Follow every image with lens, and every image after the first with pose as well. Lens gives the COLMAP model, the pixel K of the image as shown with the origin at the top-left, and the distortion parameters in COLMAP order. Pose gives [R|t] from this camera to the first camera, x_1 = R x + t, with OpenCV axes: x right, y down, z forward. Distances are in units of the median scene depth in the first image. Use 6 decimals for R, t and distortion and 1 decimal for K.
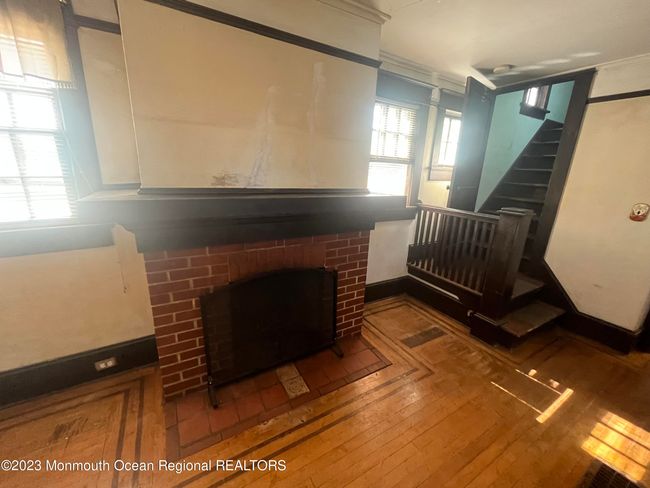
lens RADIAL K [[267.8, 0, 326.1], [0, 267.8, 243.9], [0, 0, 1]] dist [0.001981, 0.000700]
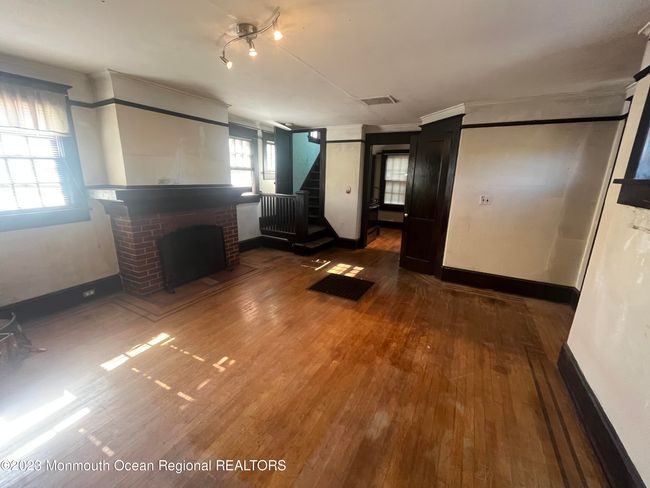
lens RADIAL K [[267.8, 0, 323.1], [0, 267.8, 244.8], [0, 0, 1]] dist [0.001981, 0.000700]
pose [[0.866115, -0.144848, 0.478397, -0.255456], [0.145436, 0.988711, 0.036055, 0.246972], [-0.478218, 0.038349, 0.877403, -0.976638]]
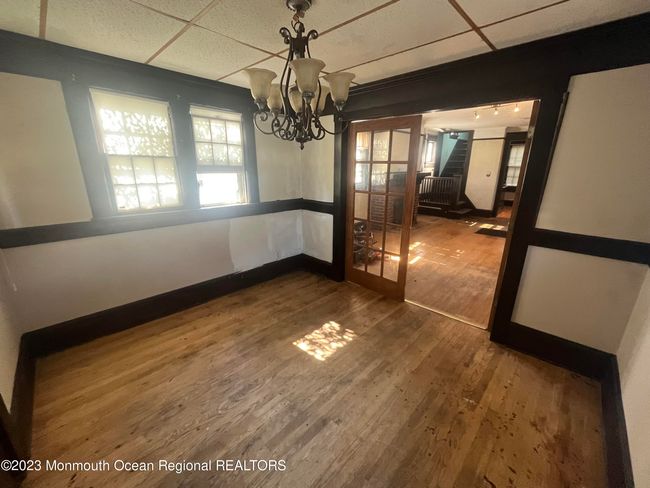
lens RADIAL K [[267.8, 0, 326.9], [0, 267.8, 245.8], [0, 0, 1]] dist [0.001981, 0.000700]
pose [[0.961032, -0.122220, 0.247951, -1.717928], [0.113264, 0.992300, 0.050125, 0.376097], [-0.252168, -0.020087, 0.967475, -1.752671]]
